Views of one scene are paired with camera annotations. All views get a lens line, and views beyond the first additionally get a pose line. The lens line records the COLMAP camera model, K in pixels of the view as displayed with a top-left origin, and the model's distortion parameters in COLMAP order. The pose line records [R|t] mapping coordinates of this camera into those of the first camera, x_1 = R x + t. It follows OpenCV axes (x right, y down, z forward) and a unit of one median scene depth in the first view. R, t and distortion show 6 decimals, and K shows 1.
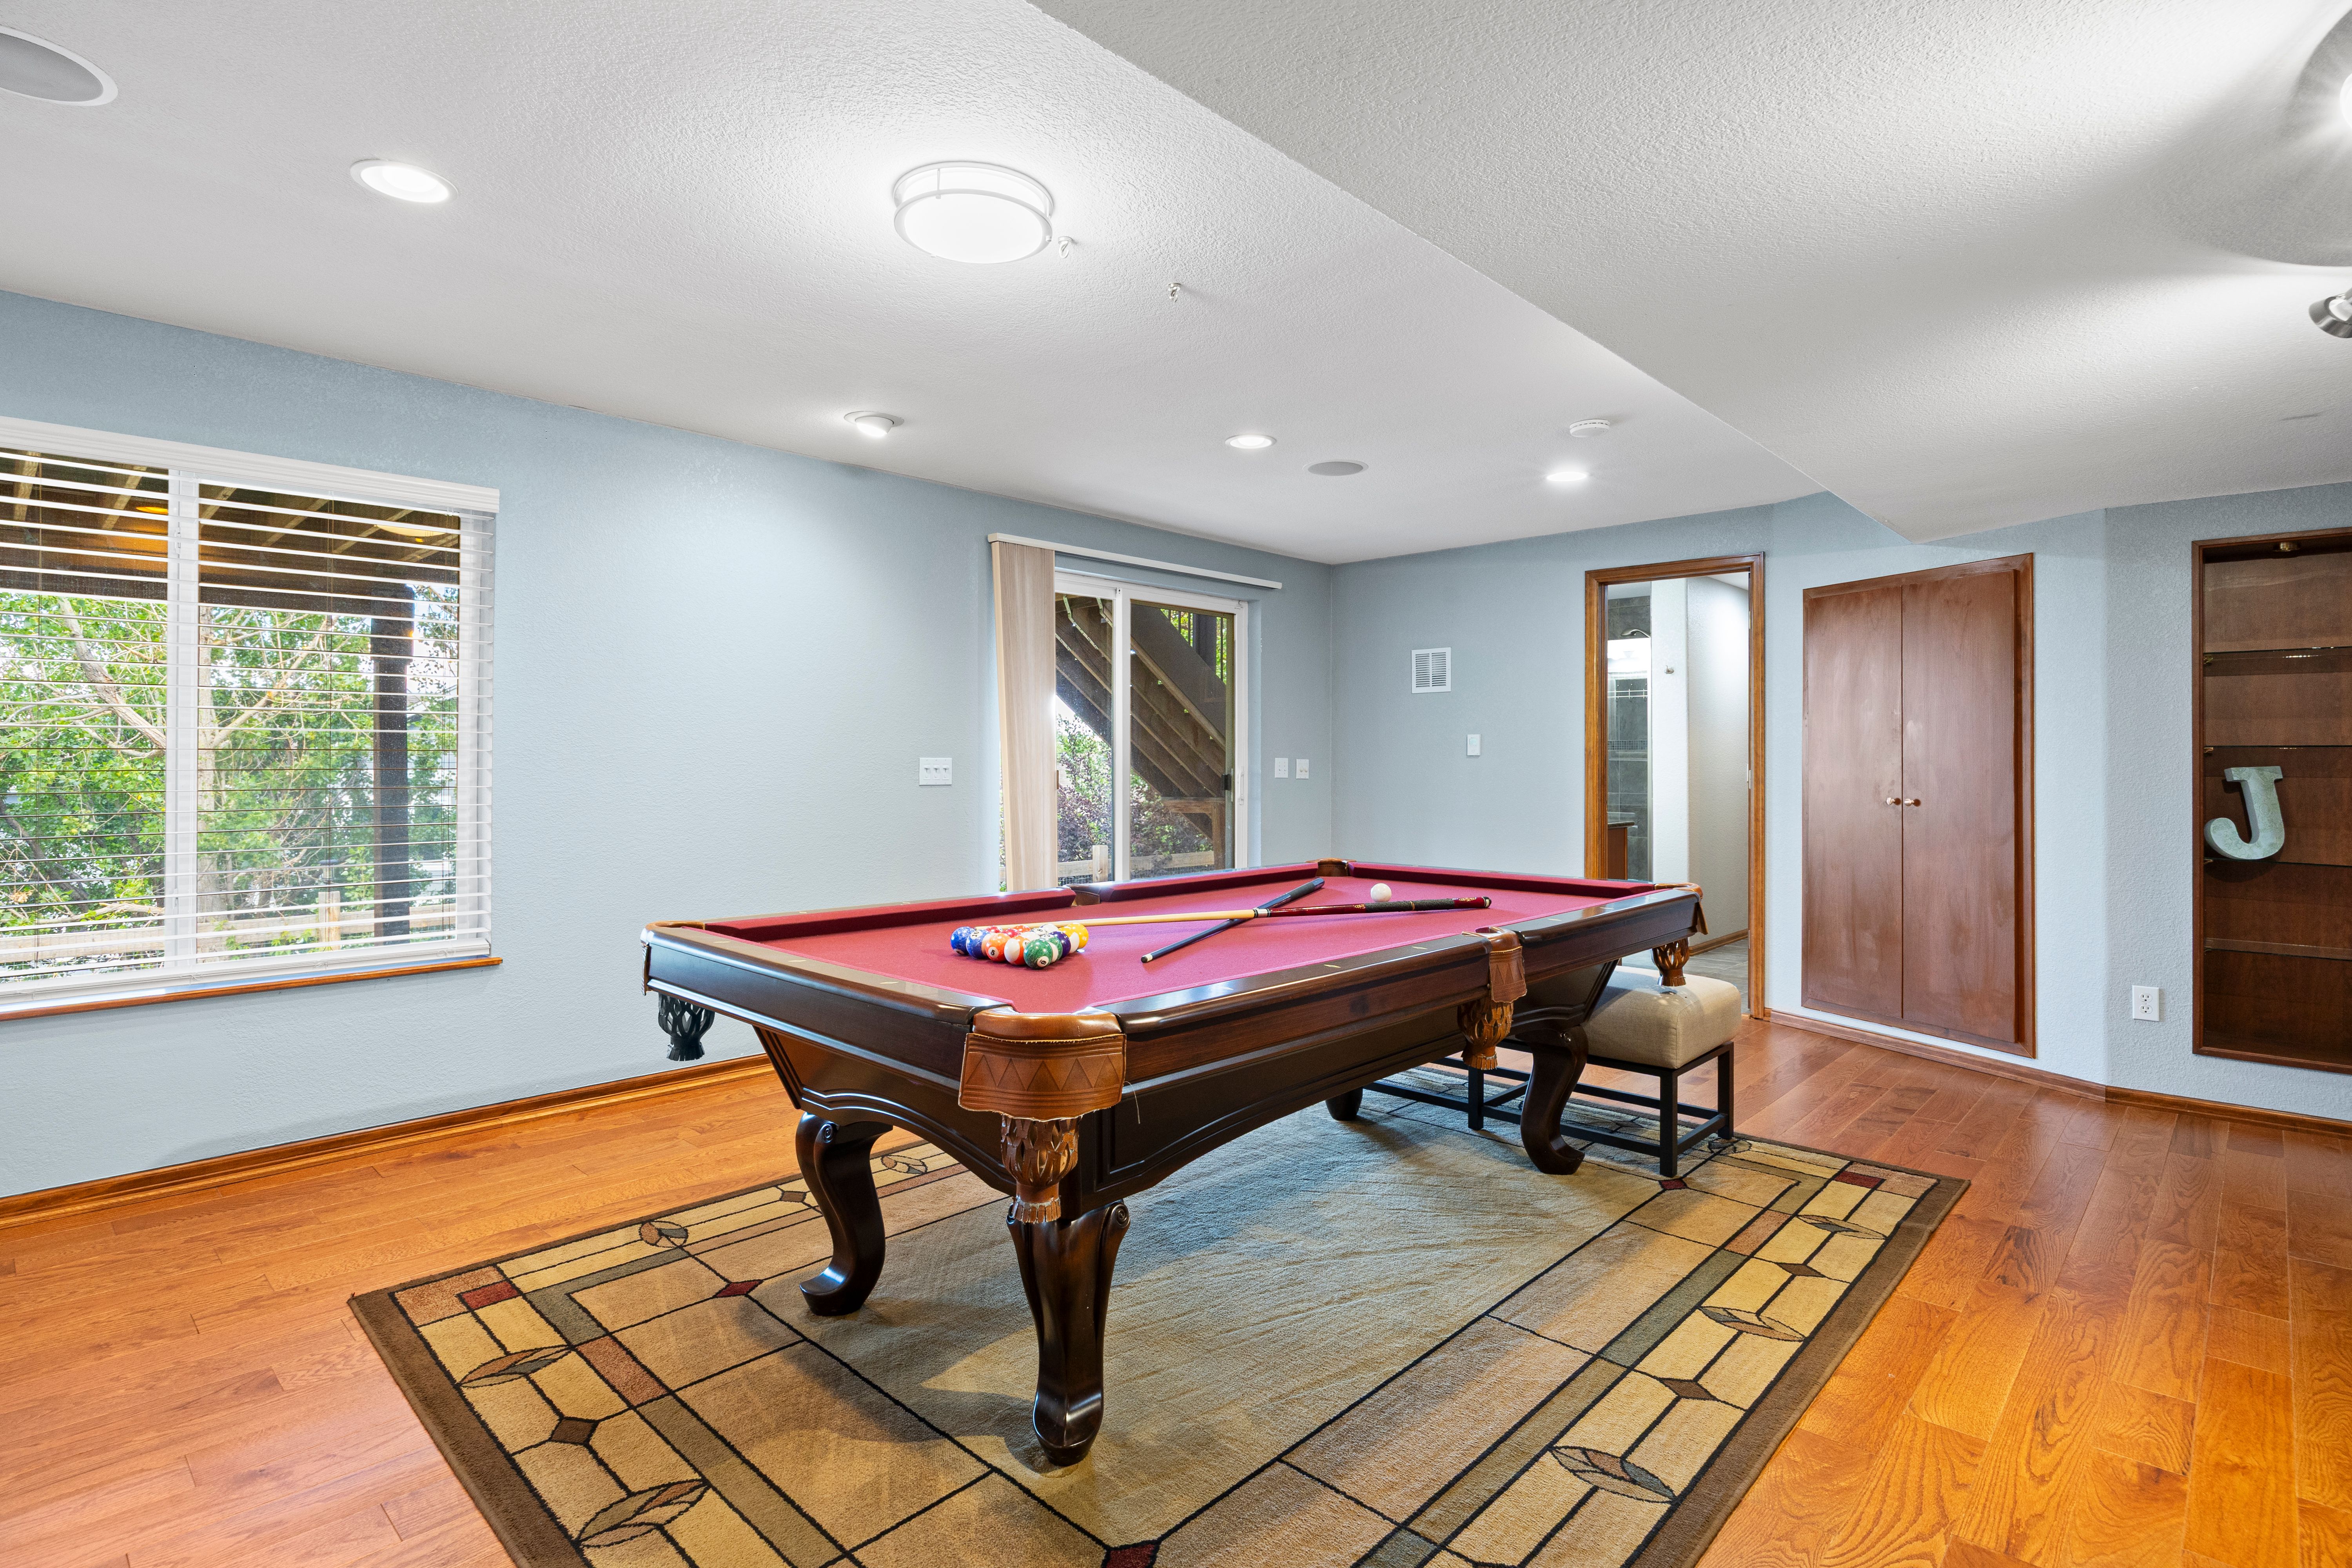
lens RADIAL K [[1156.7, 0, 1170.7], [0, 1156.7, 773.6], [0, 0, 1]] dist [-0.002132, -0.000234]
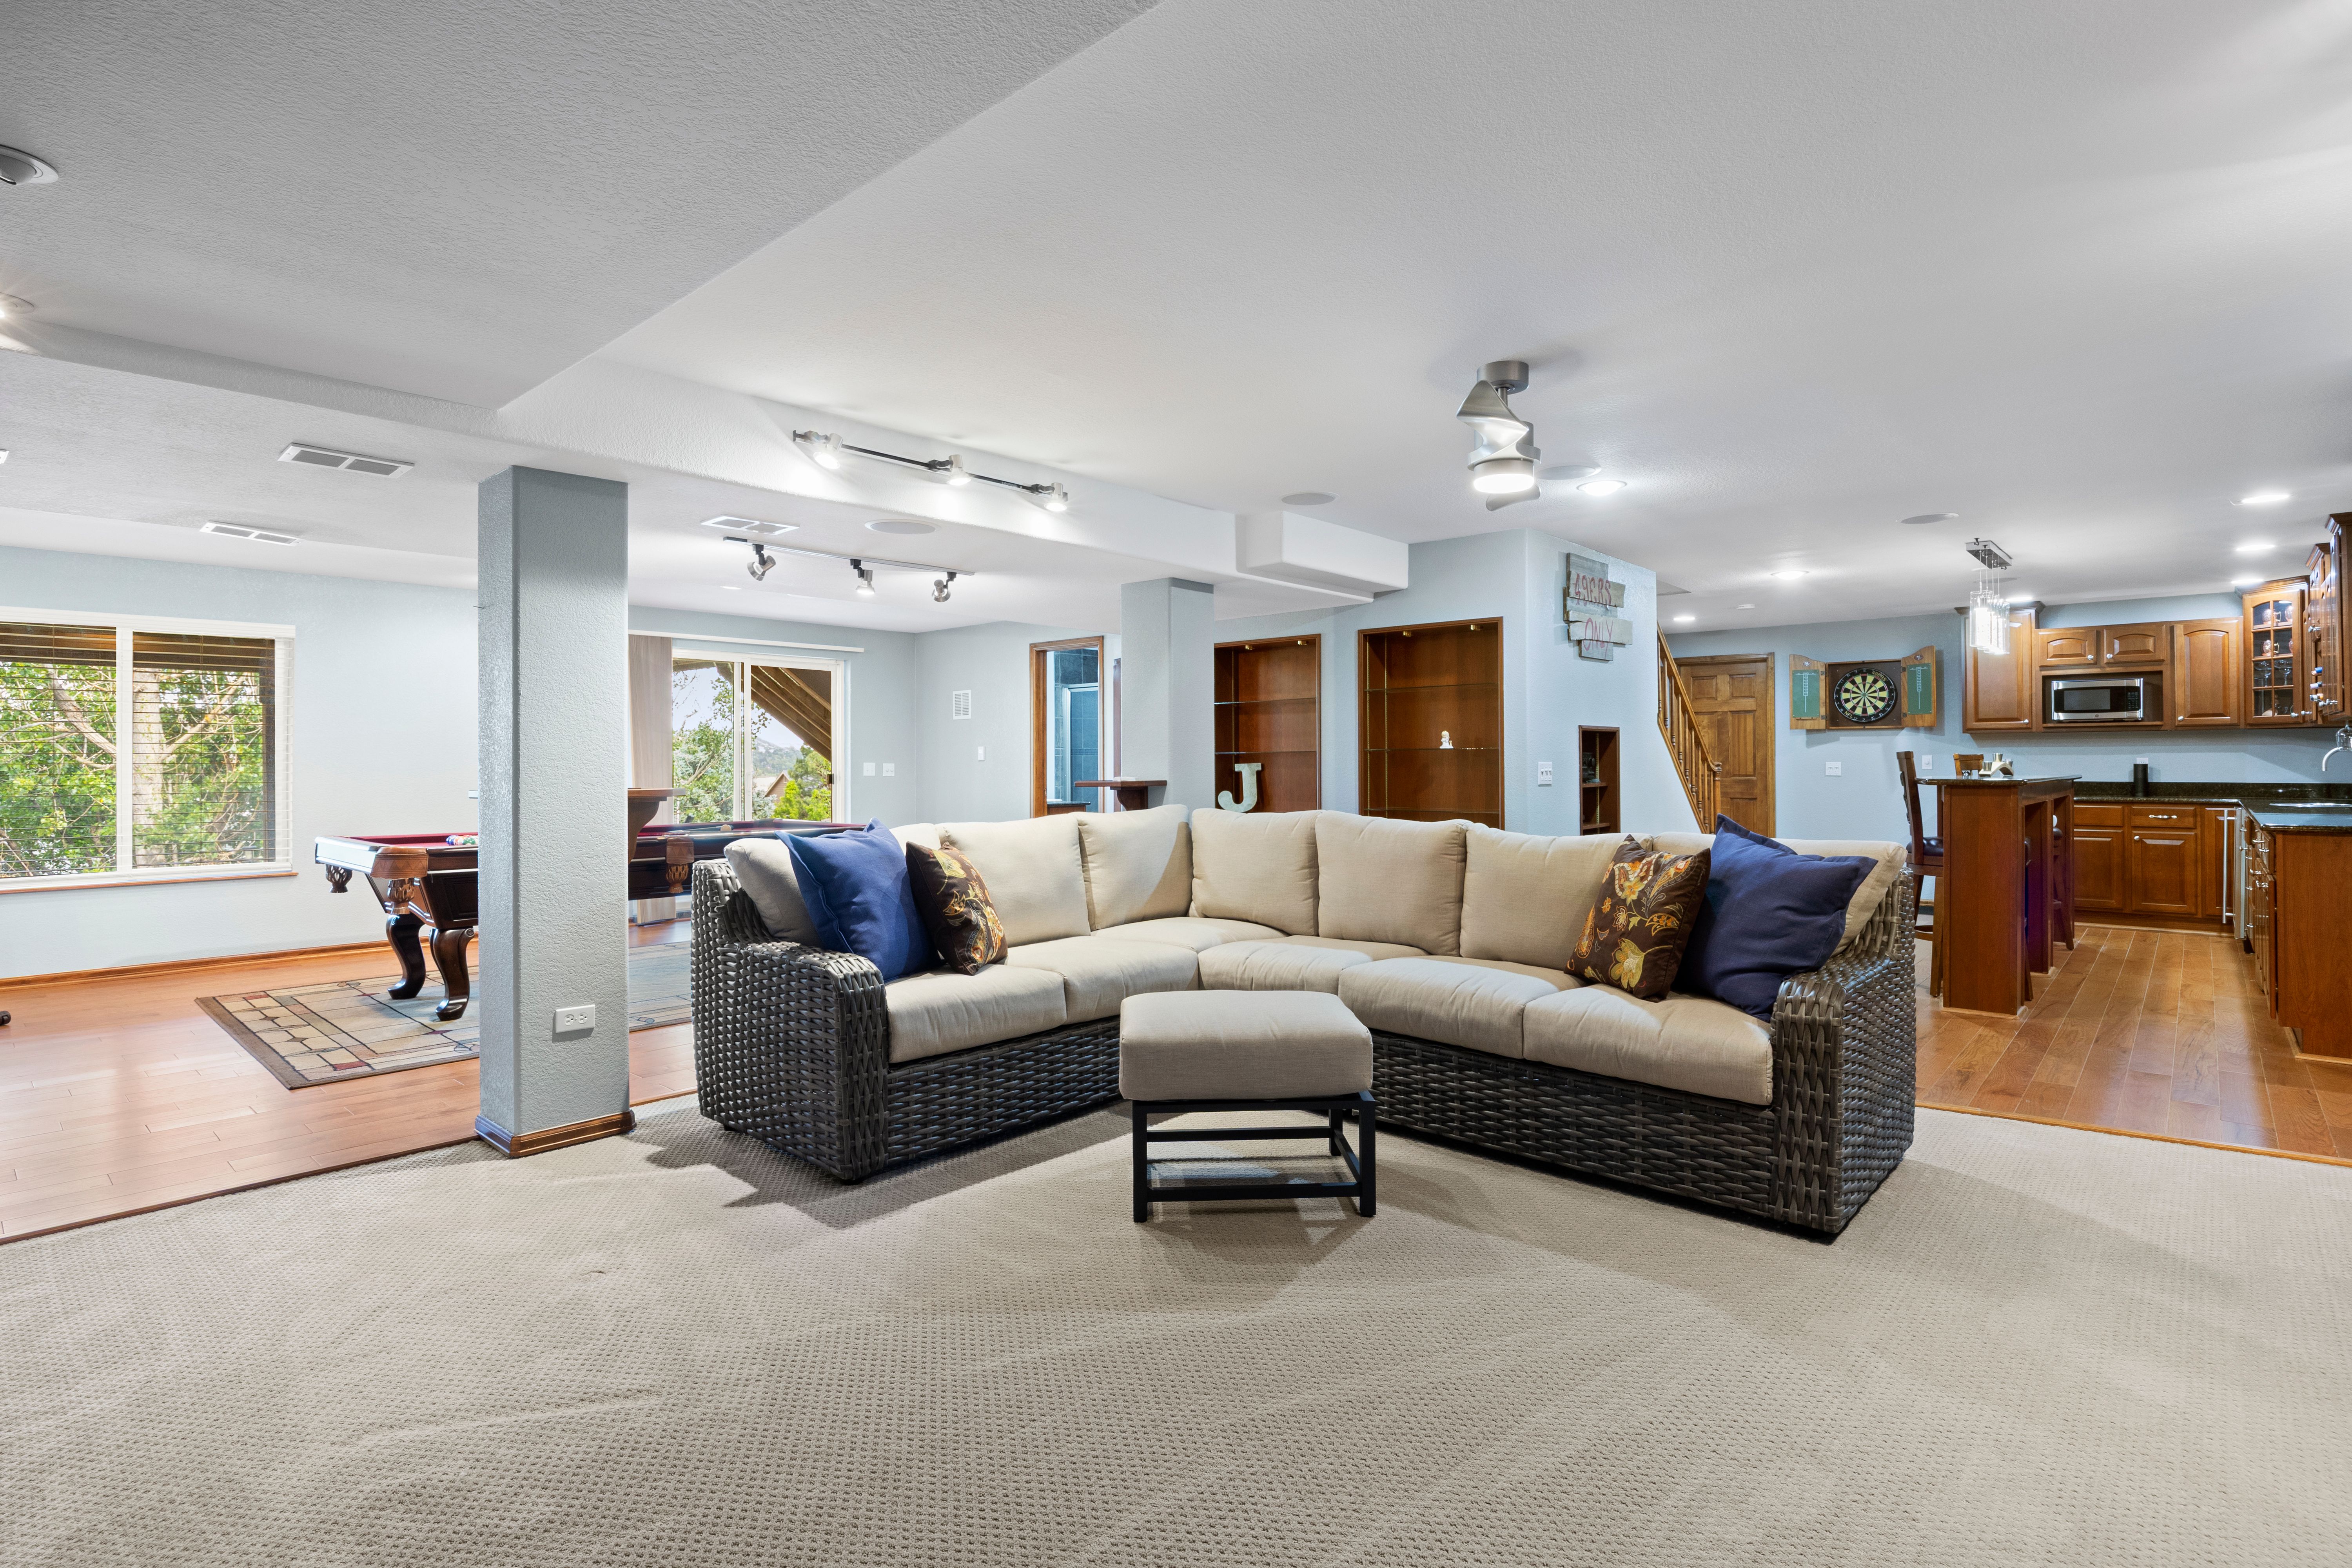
lens RADIAL K [[1156.7, 0, 1180.4], [0, 1156.7, 773.6], [0, 0, 1]] dist [-0.002132, -0.000234]
pose [[0.999703, -0.008511, 0.022817, 0.479859], [0.008586, 0.999958, -0.003198, 0.009278], [-0.022789, 0.003393, 0.999735, -0.538963]]
